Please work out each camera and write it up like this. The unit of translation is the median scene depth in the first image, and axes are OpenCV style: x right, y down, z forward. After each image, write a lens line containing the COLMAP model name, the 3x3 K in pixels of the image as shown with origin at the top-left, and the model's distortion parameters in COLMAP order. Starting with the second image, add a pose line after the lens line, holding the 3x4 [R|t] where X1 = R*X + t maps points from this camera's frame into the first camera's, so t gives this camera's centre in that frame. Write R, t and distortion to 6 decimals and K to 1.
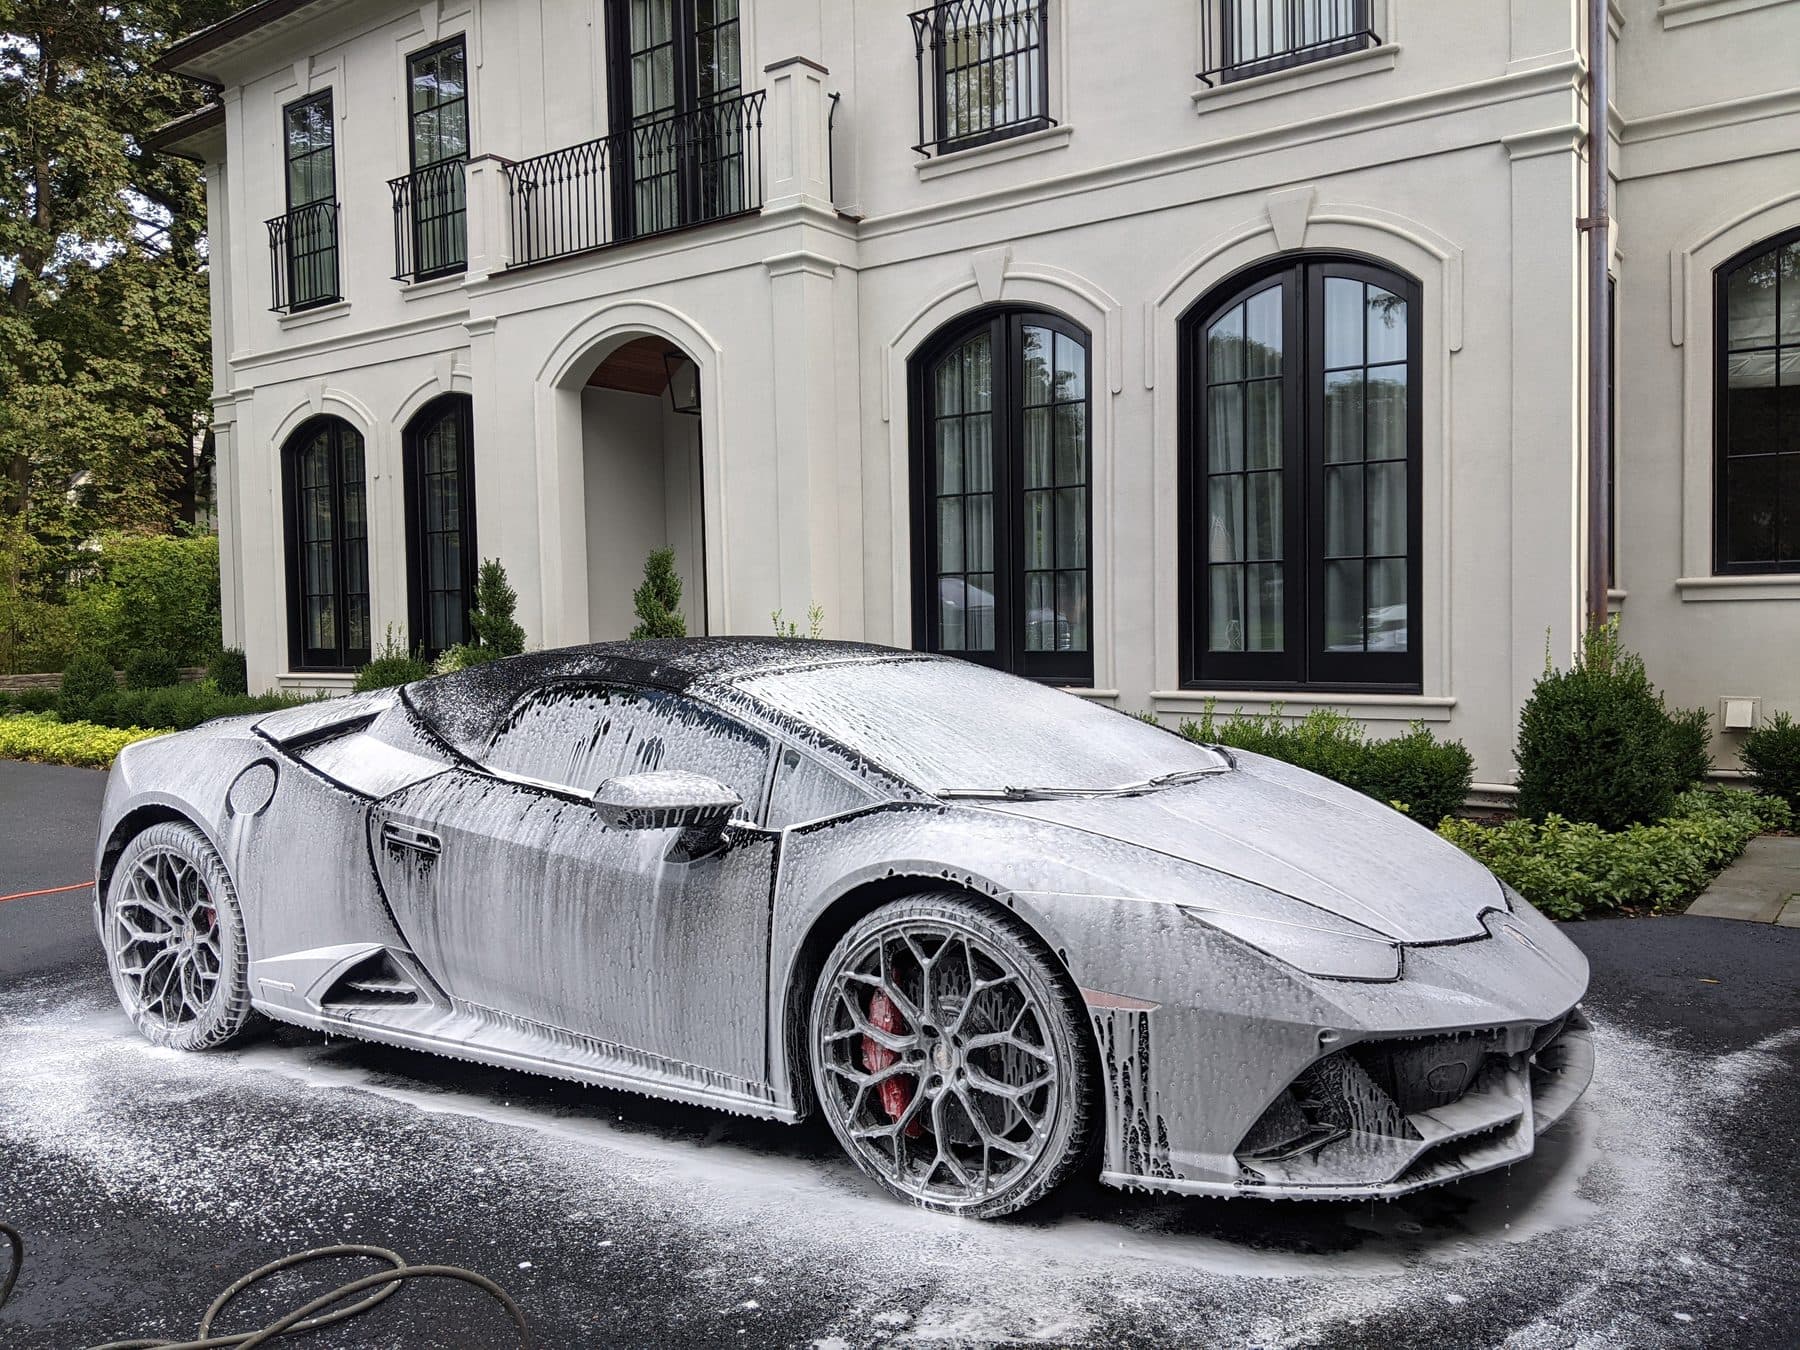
lens RADIAL K [[1459.1, 0, 905.7], [0, 1459.1, 660.1], [0, 0, 1]] dist [0.007827, -0.028727]
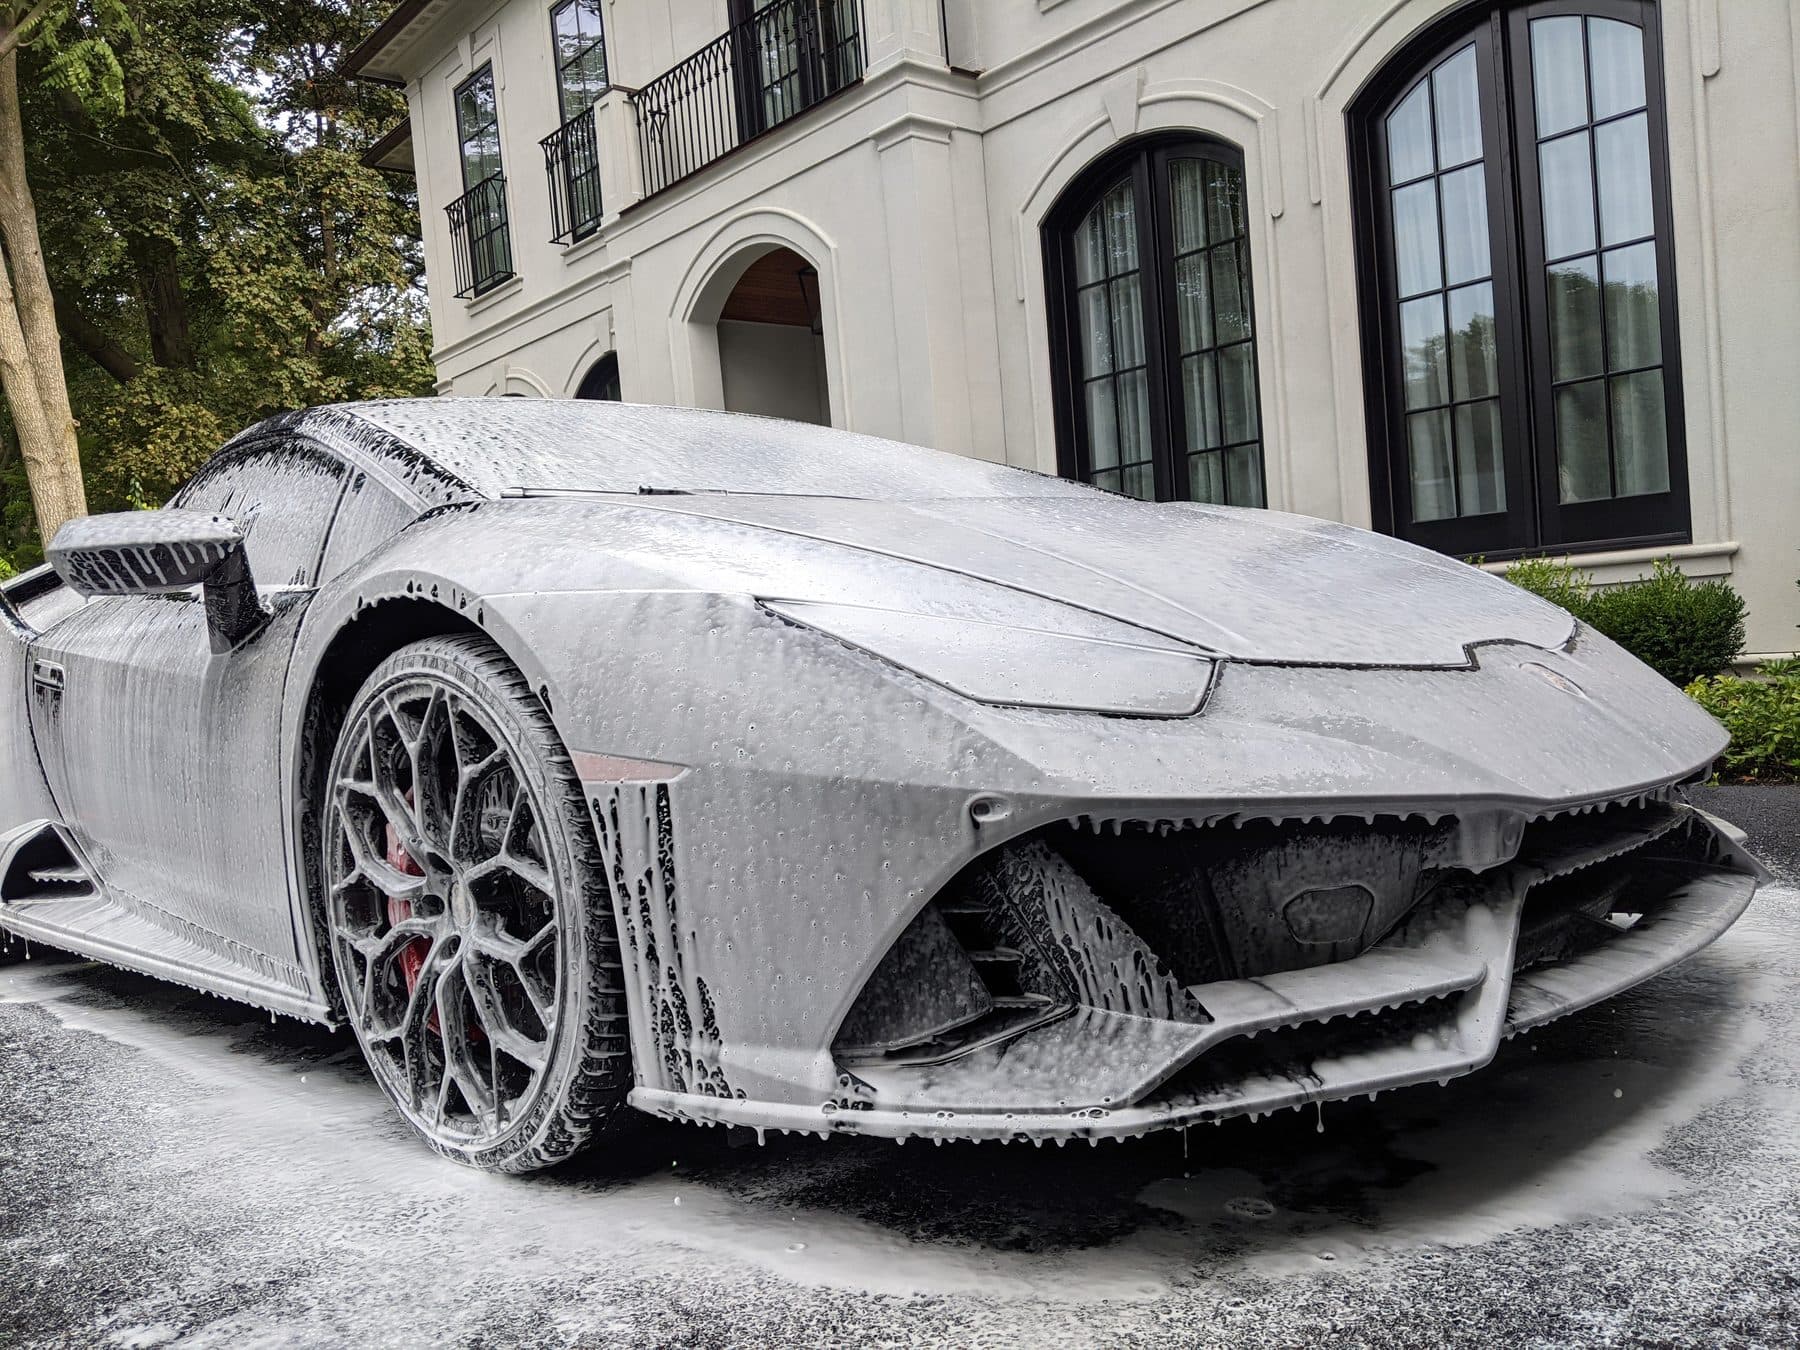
lens RADIAL K [[1459.1, 0, 884.6], [0, 1459.1, 690.2], [0, 0, 1]] dist [0.007827, -0.028727]
pose [[0.969778, -0.056302, -0.237406, 0.315037], [0.059154, 0.998237, 0.004904, 0.179521], [0.236711, -0.018799, 0.971398, 0.434258]]
